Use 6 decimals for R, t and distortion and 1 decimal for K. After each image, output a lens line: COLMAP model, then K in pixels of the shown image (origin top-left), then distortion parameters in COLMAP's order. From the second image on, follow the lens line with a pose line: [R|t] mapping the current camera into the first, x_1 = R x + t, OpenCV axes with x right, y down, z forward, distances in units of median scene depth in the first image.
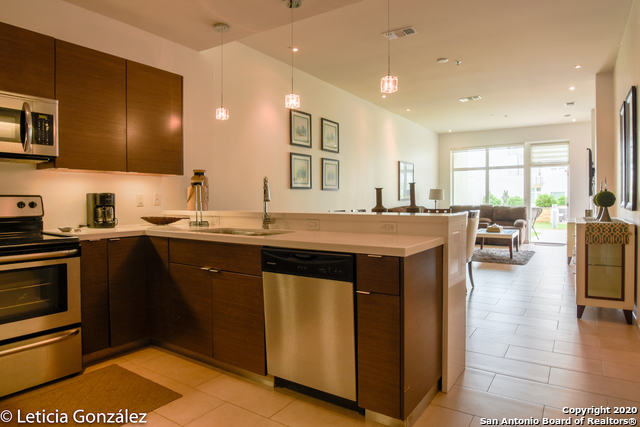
lens RADIAL K [[392.2, 0, 305.1], [0, 392.2, 203.5], [0, 0, 1]] dist [0.002166, -0.001547]
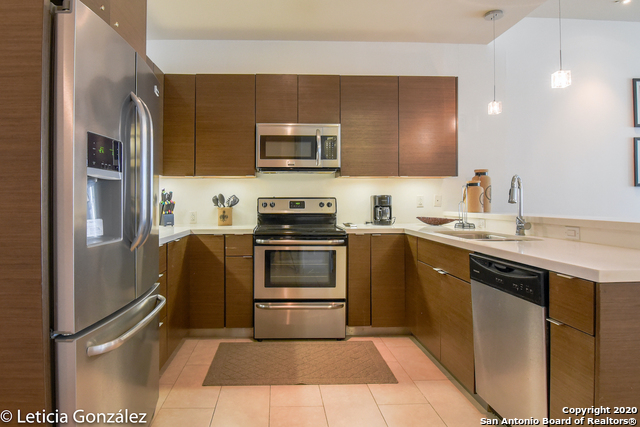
lens RADIAL K [[392.2, 0, 305.1], [0, 392.2, 203.5], [0, 0, 1]] dist [0.002166, -0.001547]
pose [[0.640932, 0.006771, -0.767568, 0.273080], [-0.009536, 0.999954, 0.000858, -0.000786], [0.767539, 0.006769, 0.640967, 0.087166]]
